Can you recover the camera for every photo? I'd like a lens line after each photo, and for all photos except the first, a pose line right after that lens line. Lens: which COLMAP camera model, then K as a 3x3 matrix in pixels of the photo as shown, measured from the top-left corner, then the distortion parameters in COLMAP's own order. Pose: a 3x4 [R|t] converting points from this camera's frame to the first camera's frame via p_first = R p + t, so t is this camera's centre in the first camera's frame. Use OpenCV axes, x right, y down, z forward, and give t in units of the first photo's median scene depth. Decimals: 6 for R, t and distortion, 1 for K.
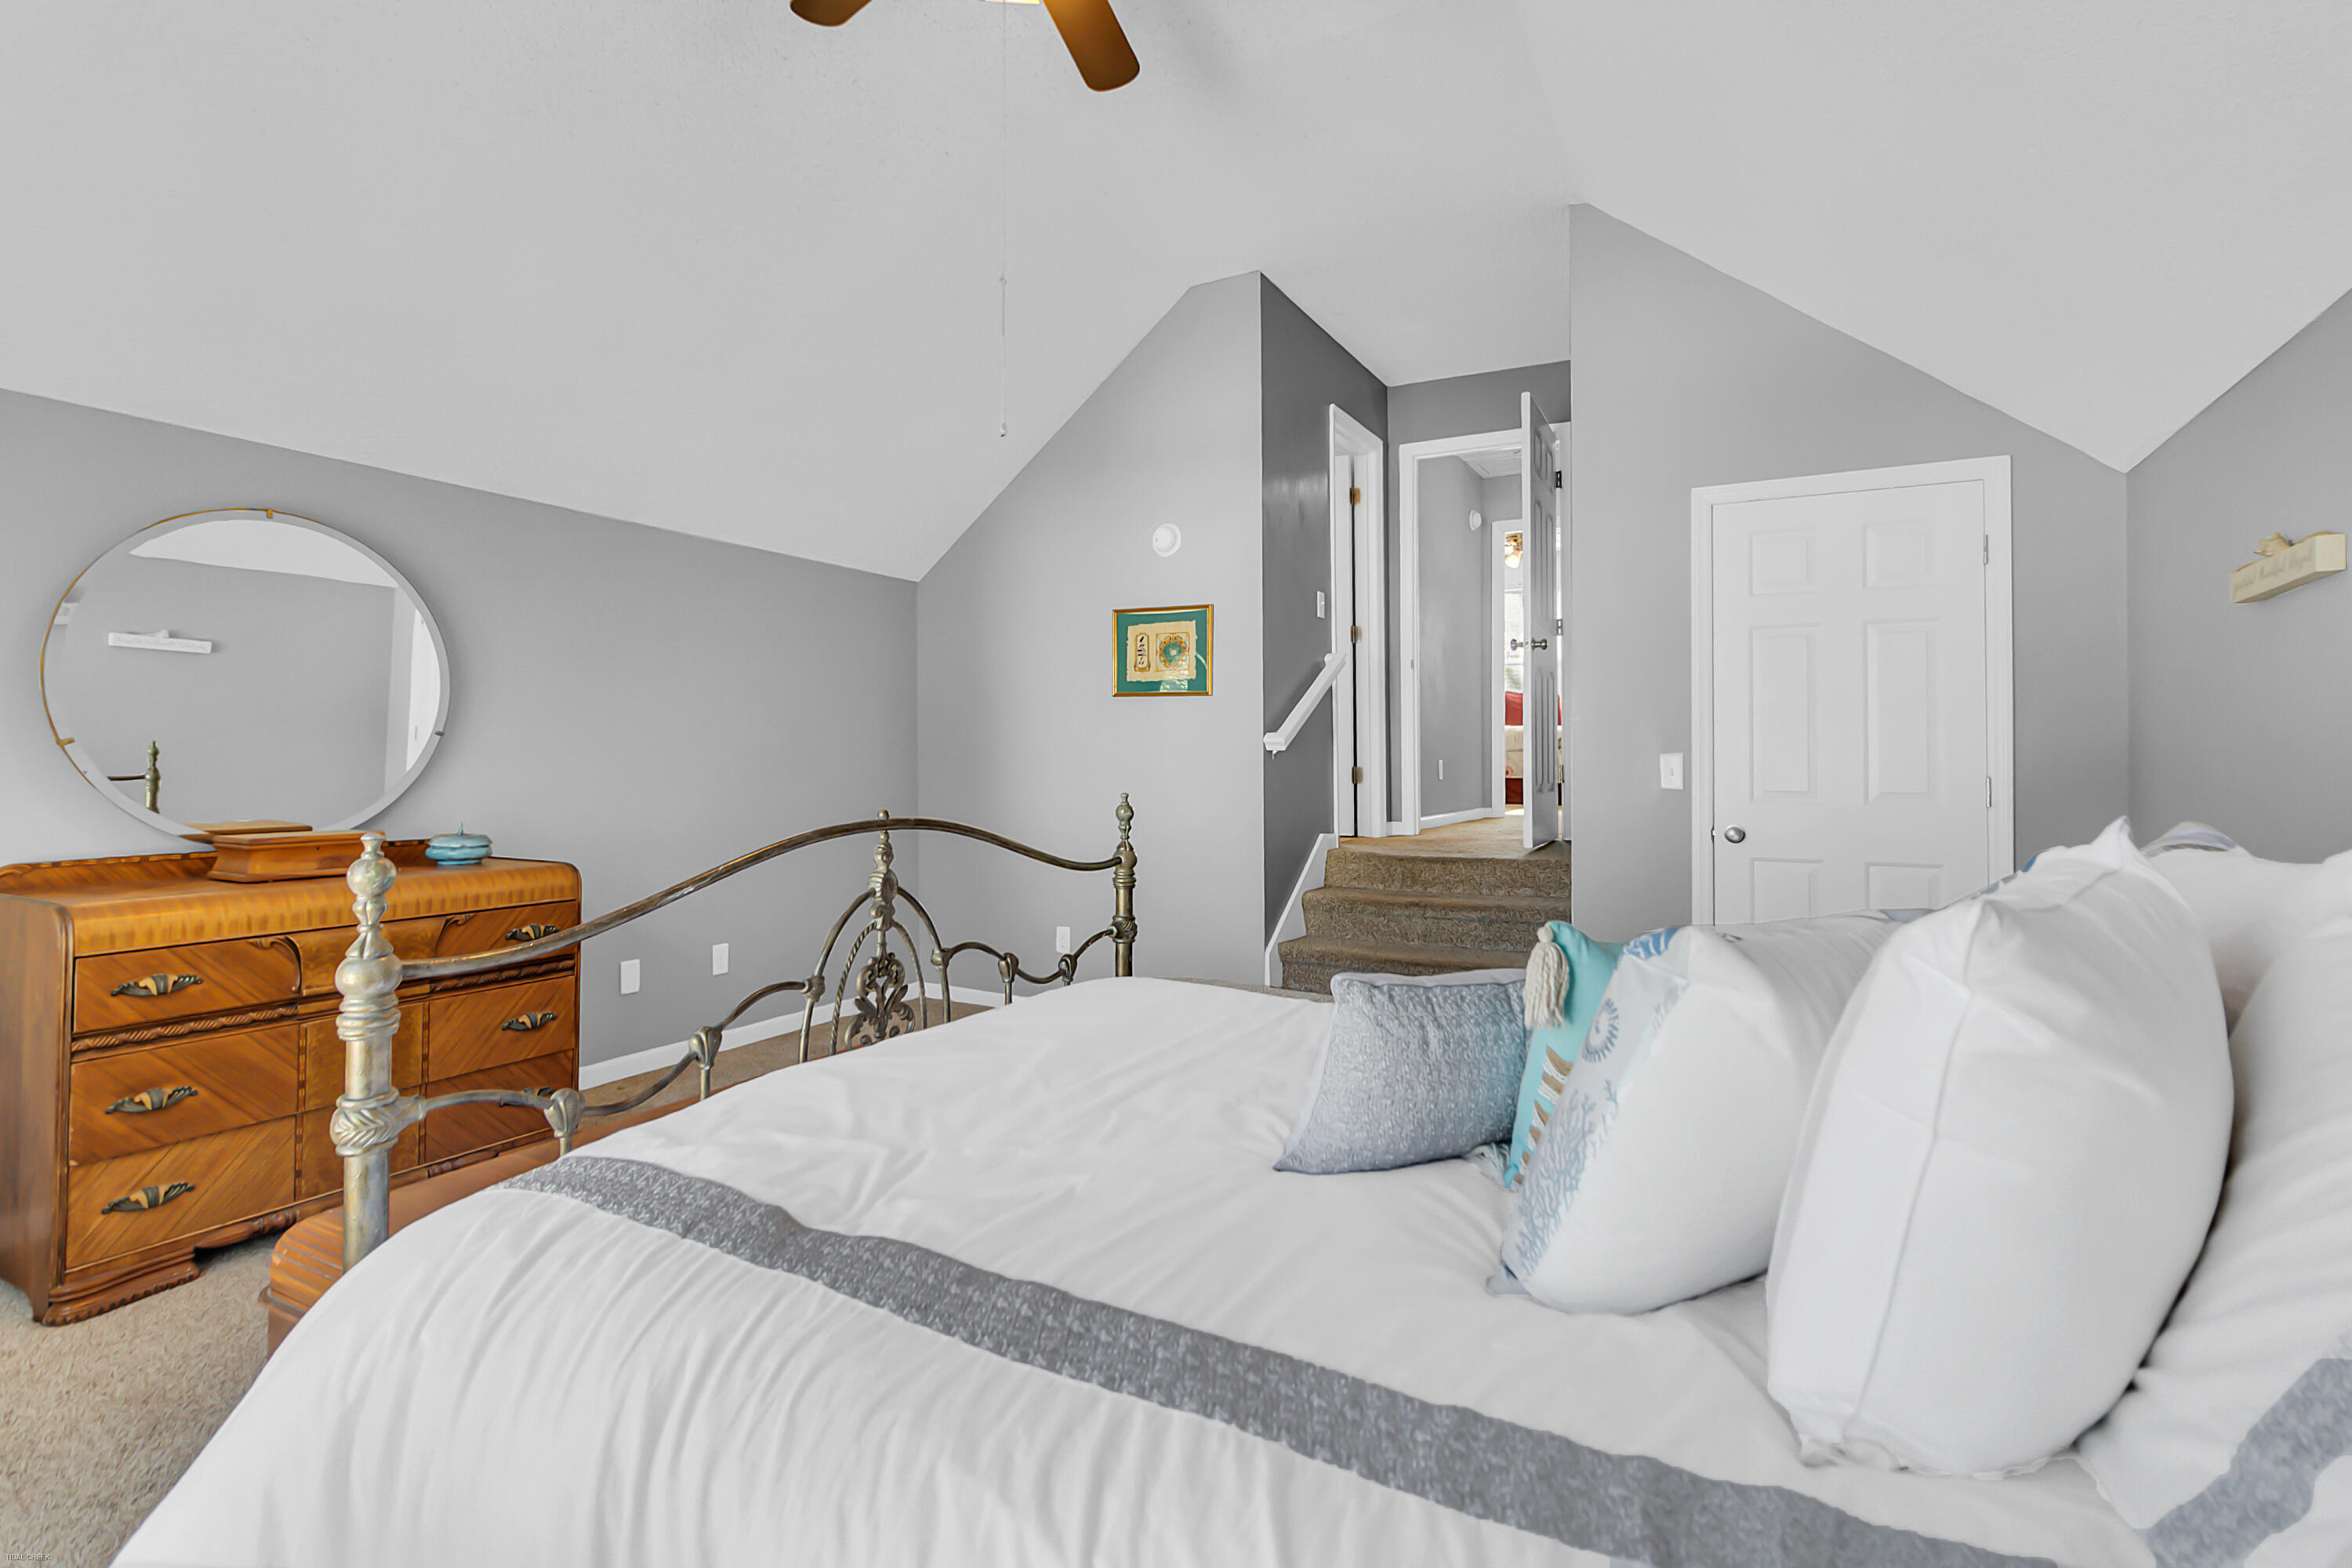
lens RADIAL K [[1125.4, 0, 1186.1], [0, 1125.4, 748.1], [0, 0, 1]] dist [0.003025, -0.000352]
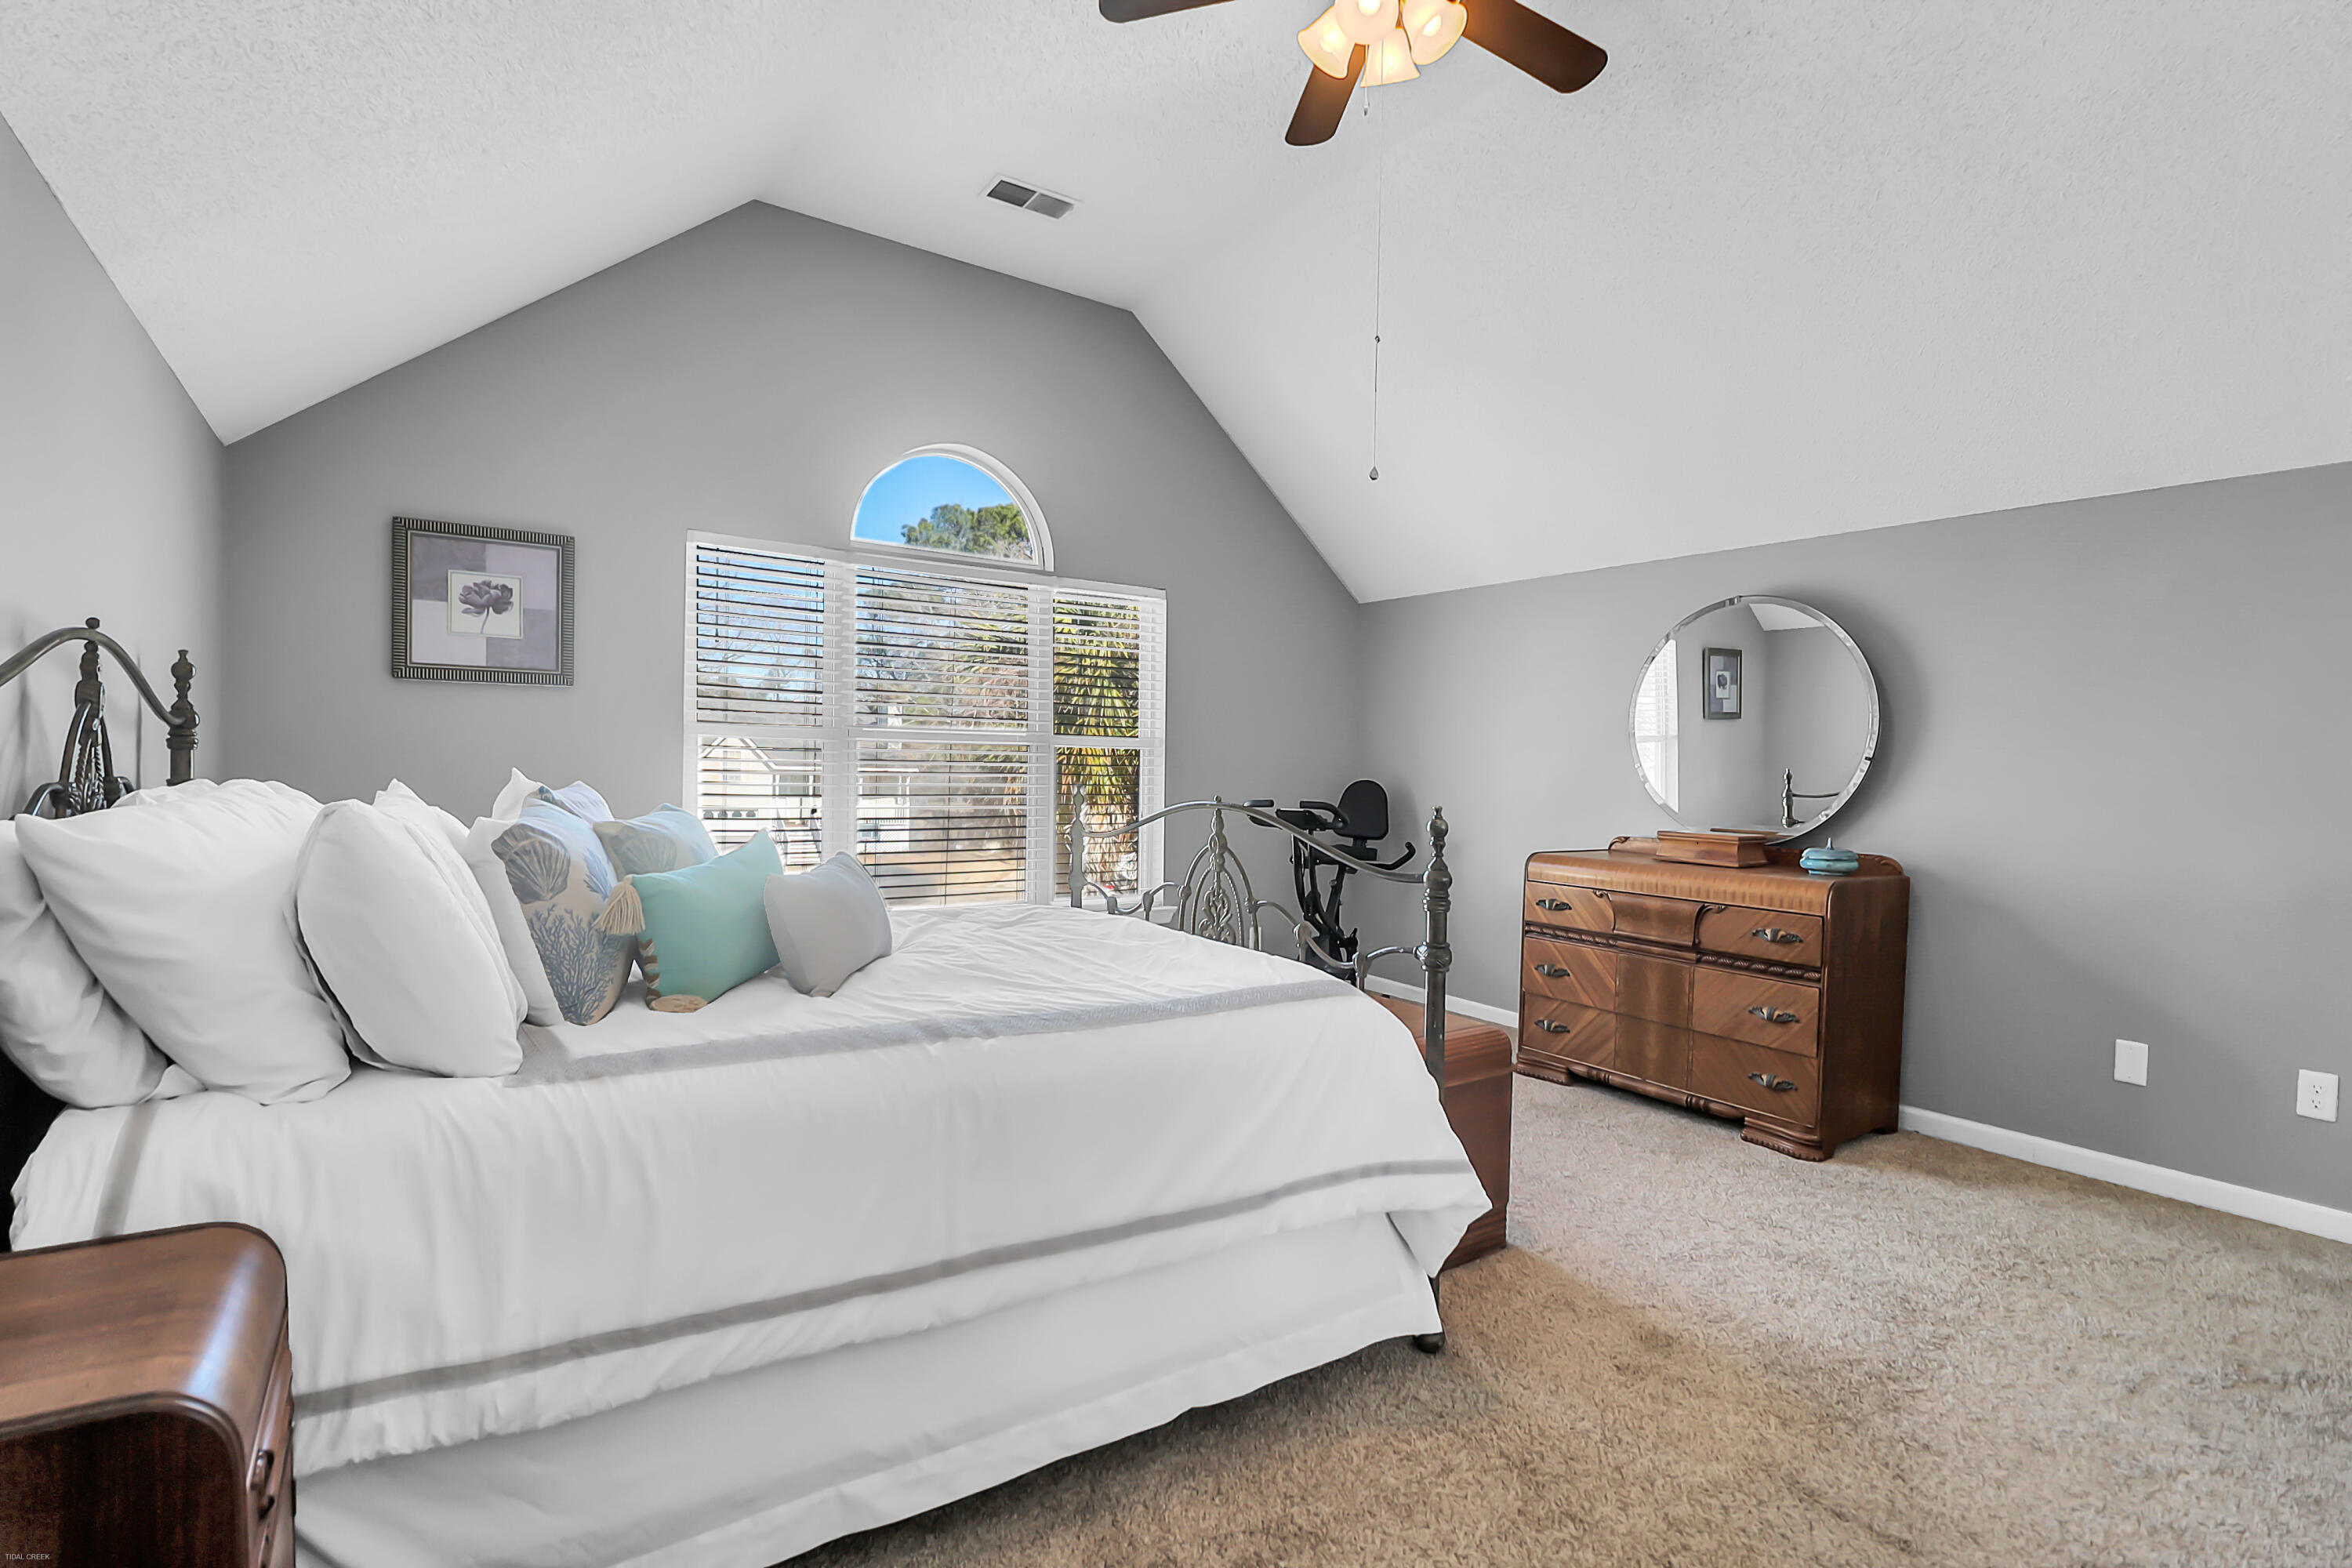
lens RADIAL K [[1101.9, 0, 1175.7], [0, 1101.9, 772.0], [0, 0, 1]] dist [-0.022578, -0.000252]
pose [[-0.489121, -0.011727, -0.872137, 0.703692], [-0.021149, 0.999775, -0.001582, 0.018169], [0.871959, 0.017671, -0.489259, 1.094623]]
